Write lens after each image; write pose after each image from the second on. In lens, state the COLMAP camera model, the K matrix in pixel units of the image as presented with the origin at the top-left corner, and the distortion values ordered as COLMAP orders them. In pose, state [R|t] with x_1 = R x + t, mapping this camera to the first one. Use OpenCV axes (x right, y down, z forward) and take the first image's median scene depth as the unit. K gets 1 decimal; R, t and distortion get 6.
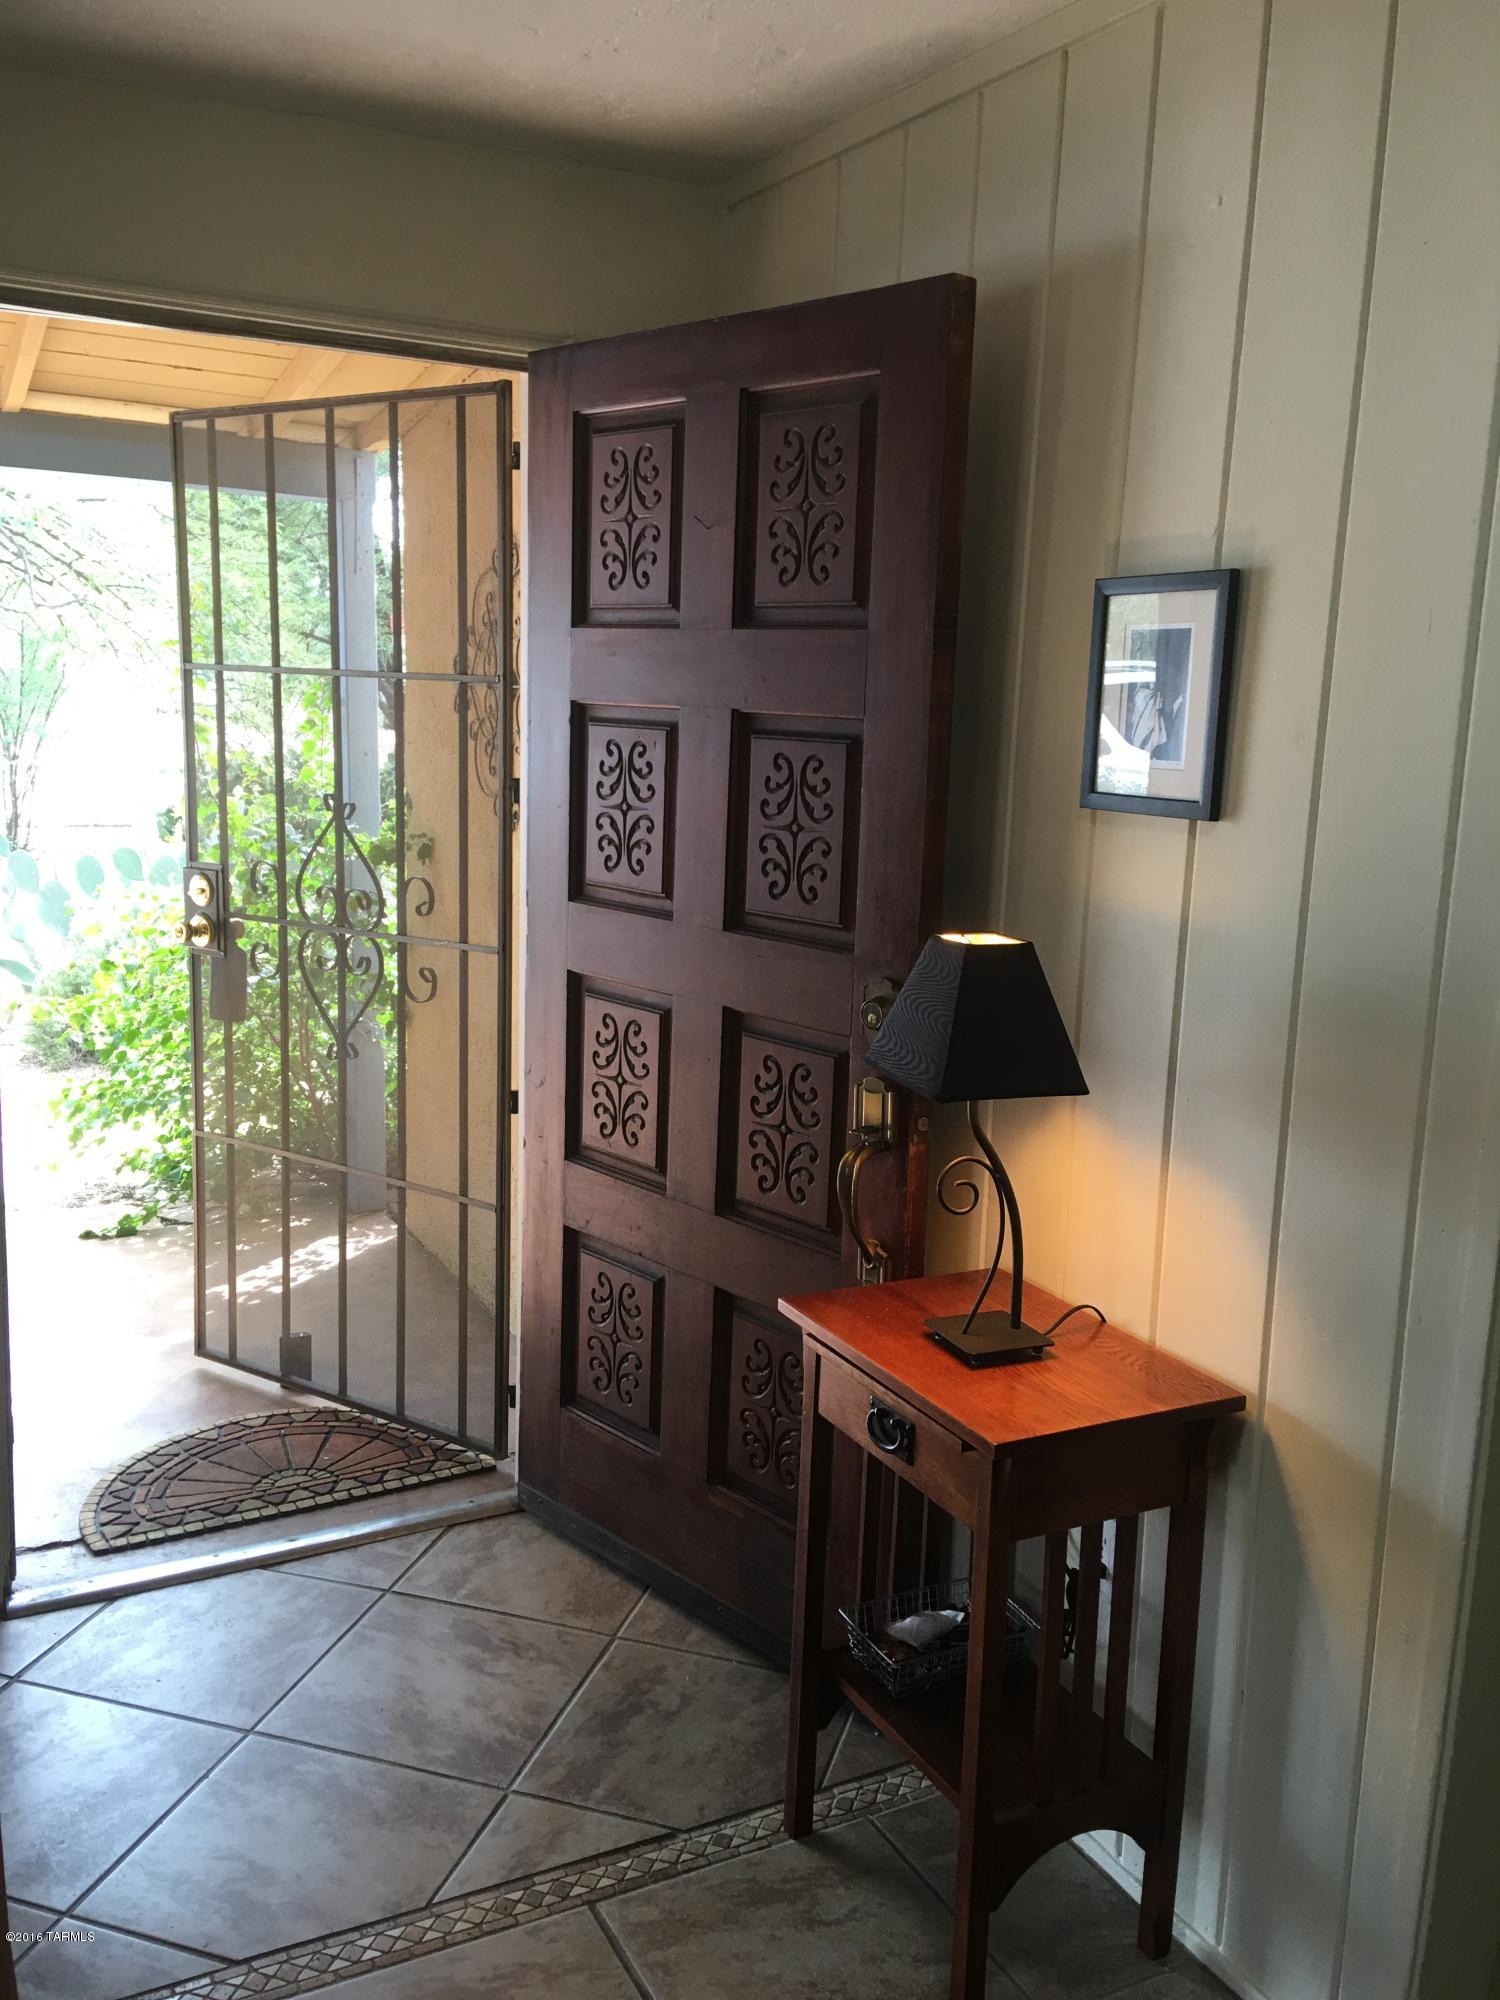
lens RADIAL K [[1685.2, 0, 748.9], [0, 1685.2, 972.3], [0, 0, 1]] dist [0.115499, -0.166345]
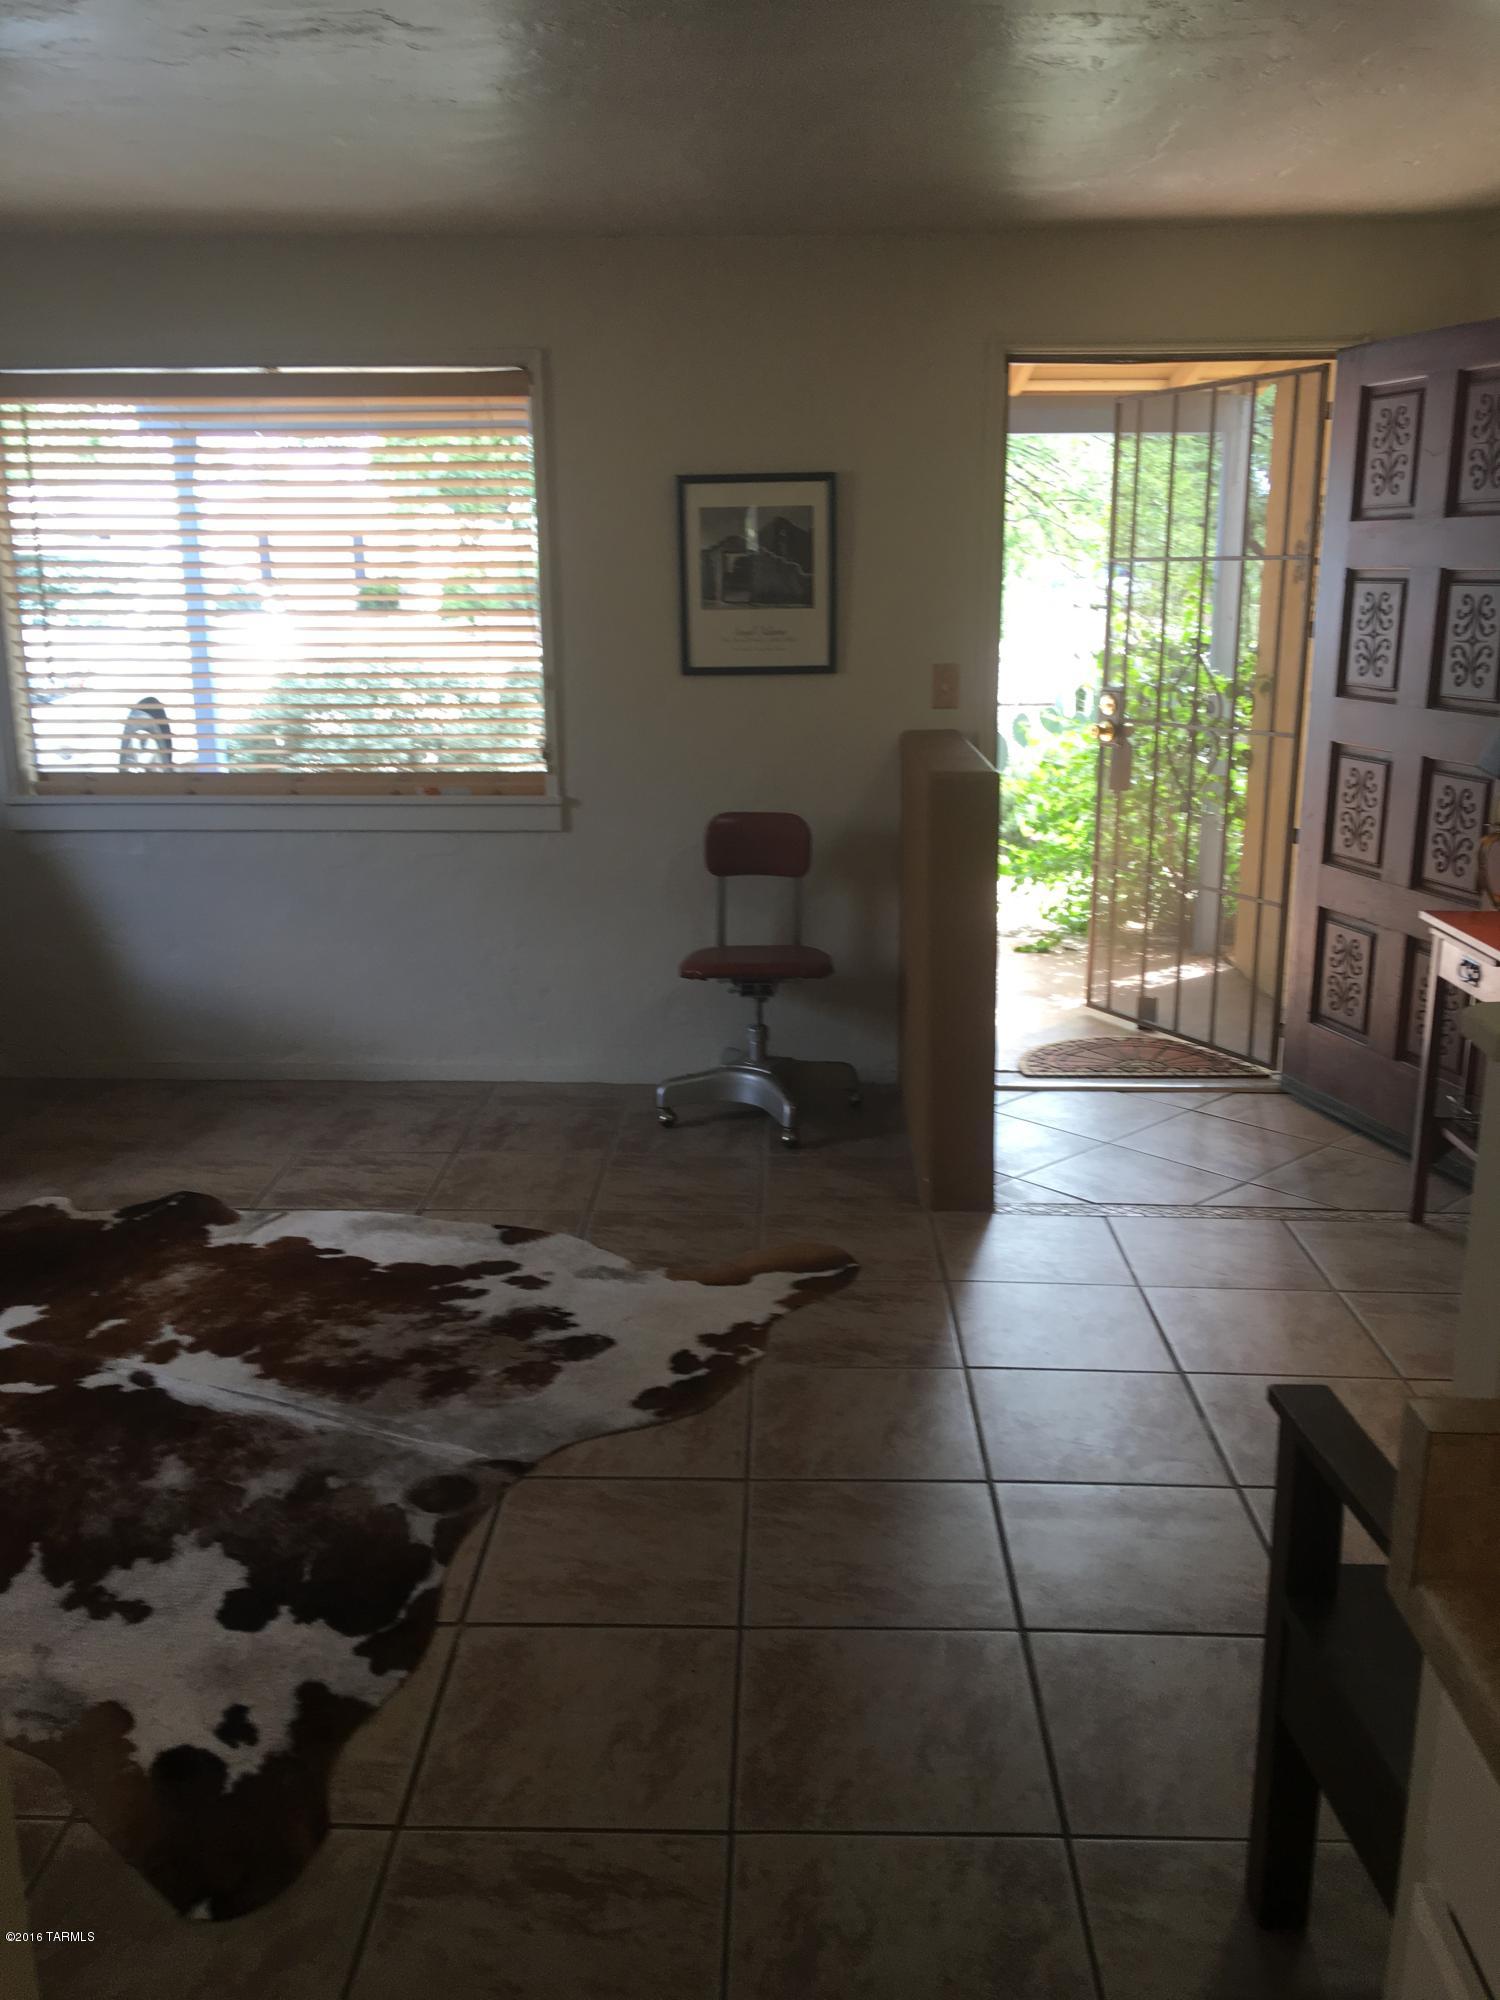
lens RADIAL K [[1685.2, 0, 748.9], [0, 1685.2, 972.3], [0, 0, 1]] dist [0.115499, -0.166345]
pose [[0.871086, 0.082386, -0.484171, 0.203238], [-0.053598, 0.995889, 0.073029, 0.123204], [0.488196, -0.037664, 0.871921, -0.651251]]
